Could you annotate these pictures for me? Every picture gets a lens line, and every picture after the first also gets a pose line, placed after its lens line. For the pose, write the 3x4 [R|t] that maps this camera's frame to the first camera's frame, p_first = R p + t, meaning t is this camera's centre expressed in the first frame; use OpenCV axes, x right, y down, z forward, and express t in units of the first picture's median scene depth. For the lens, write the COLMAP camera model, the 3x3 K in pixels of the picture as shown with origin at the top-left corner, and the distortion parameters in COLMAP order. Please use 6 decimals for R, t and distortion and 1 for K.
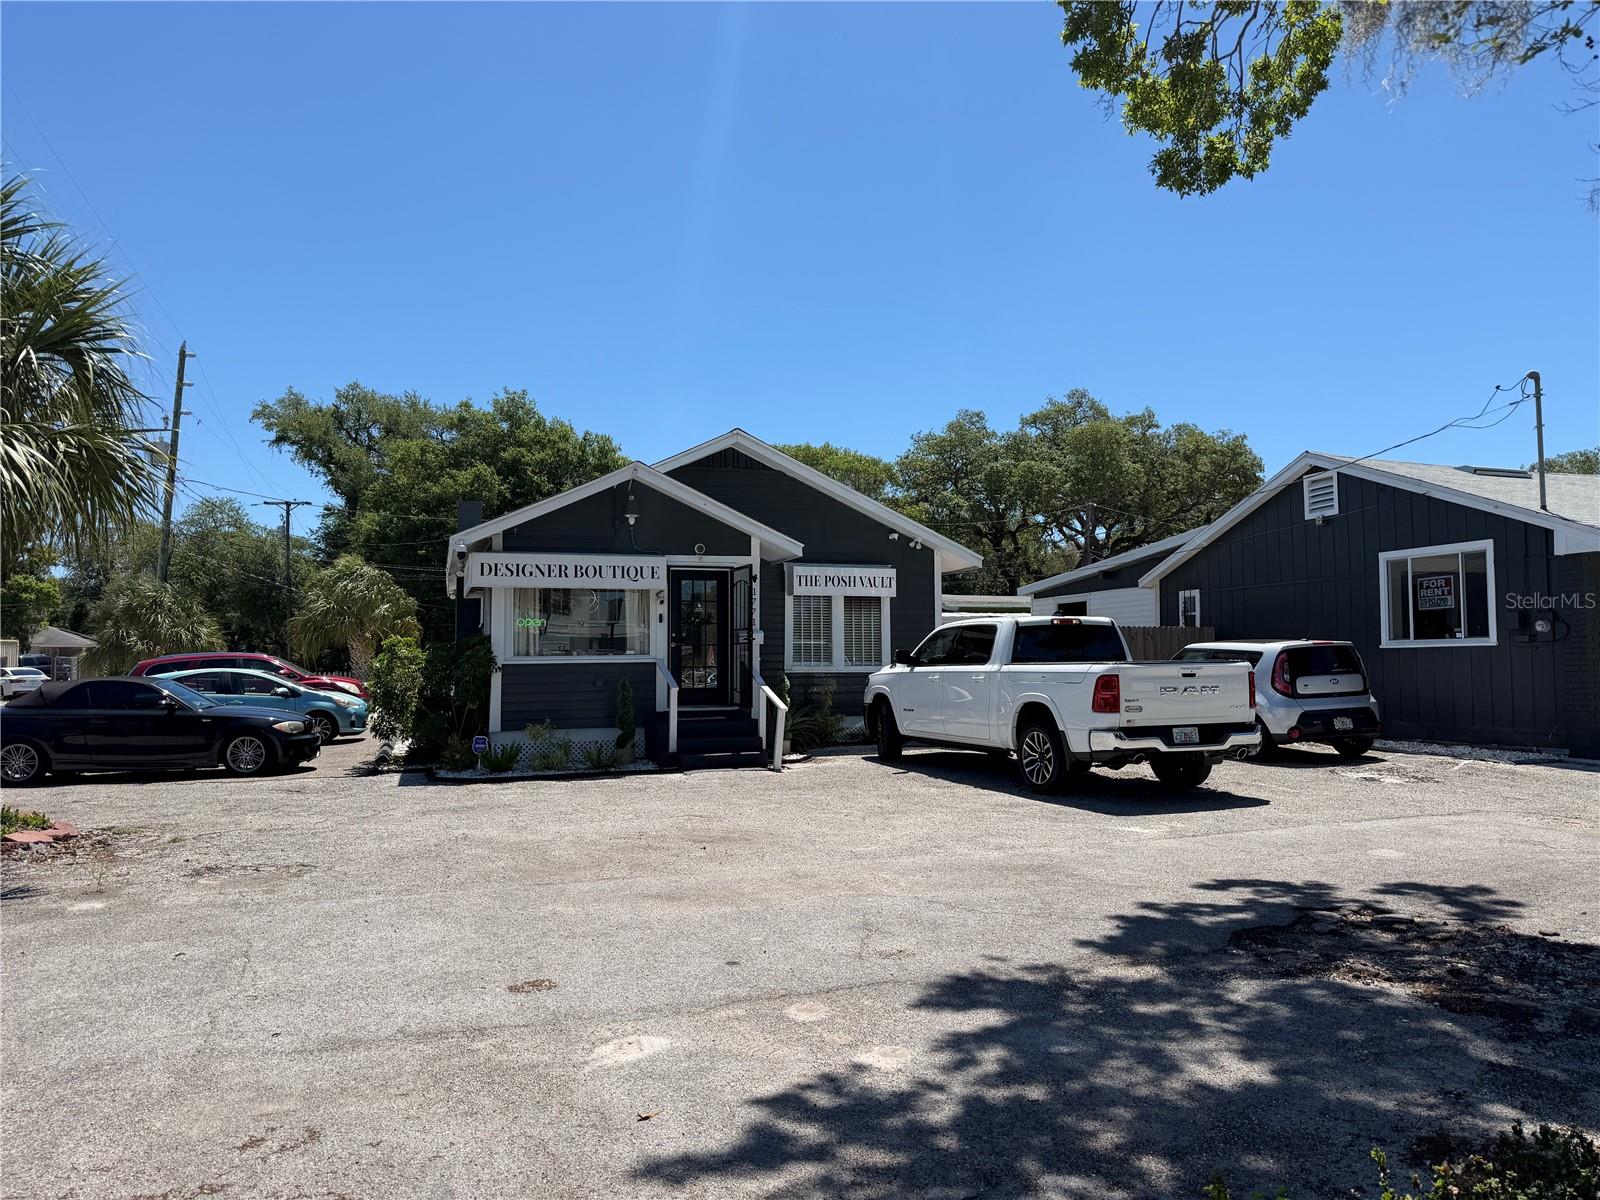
lens RADIAL K [[1127.6, 0, 797.6], [0, 1127.6, 594.2], [0, 0, 1]] dist [0.028732, -0.032489]
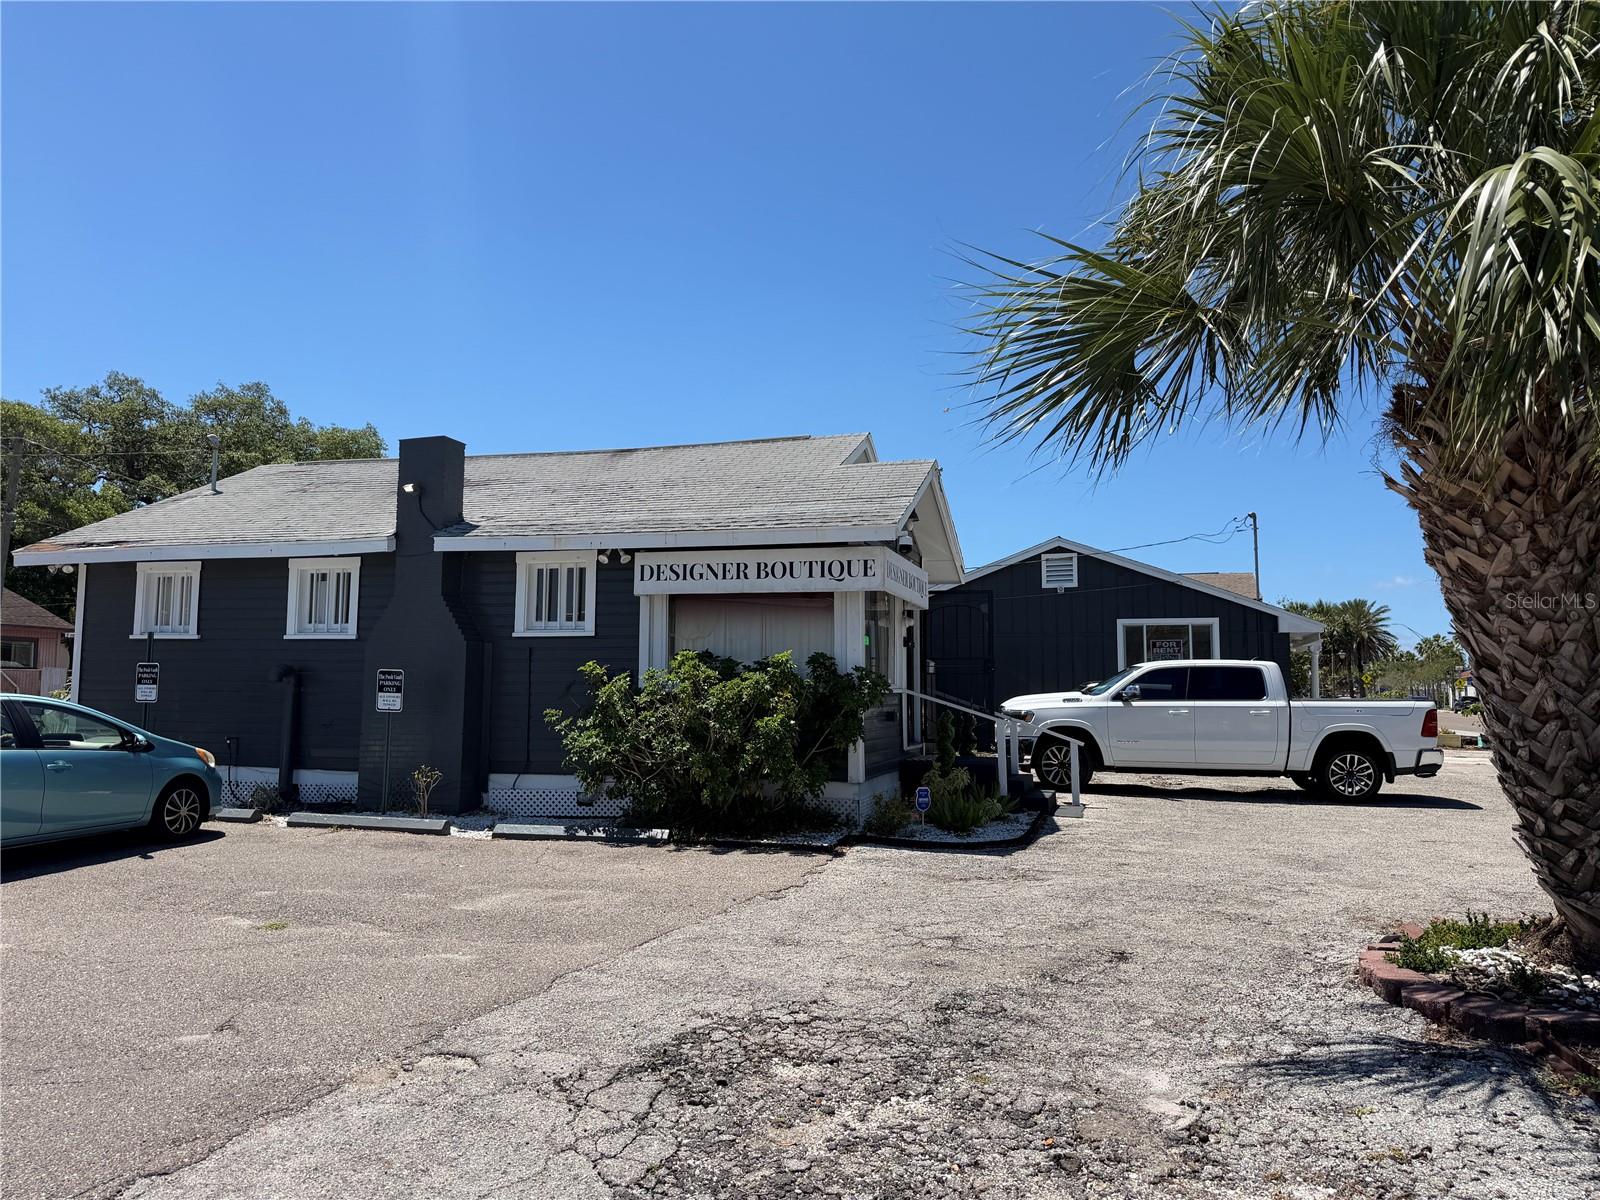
lens RADIAL K [[1129.0, 0, 840.4], [0, 1129.0, 597.8], [0, 0, 1]] dist [0.092999, -0.117677]
pose [[0.554261, 0.080517, 0.828440, -0.906889], [-0.058519, 0.996617, -0.057711, 0.040816], [-0.830284, -0.016493, 0.557097, 0.574840]]
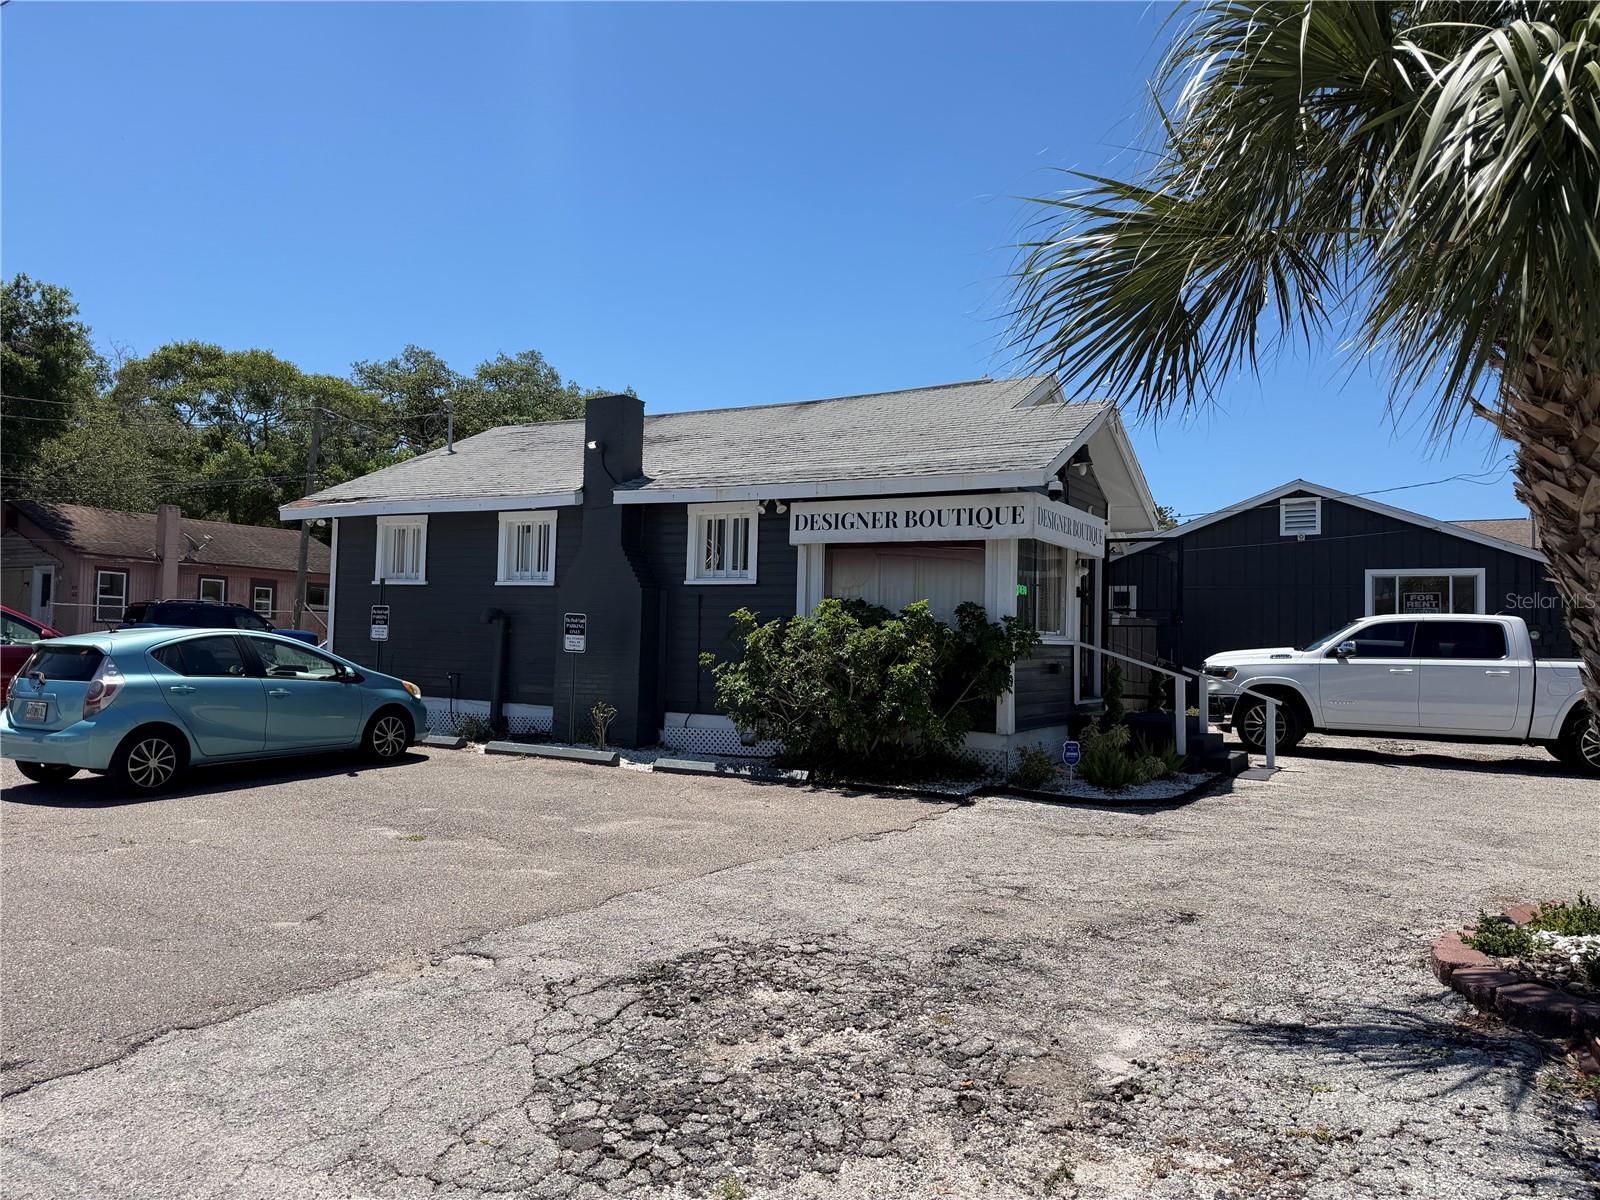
lens RADIAL K [[1133.5, 0, 840.5], [0, 1133.5, 621.9], [0, 0, 1]] dist [0.156607, -0.261387]
pose [[0.733859, 0.036422, 0.678324, -0.855293], [-0.067356, 0.997542, 0.019309, 0.038937], [-0.675954, -0.059860, 0.734509, 0.510287]]
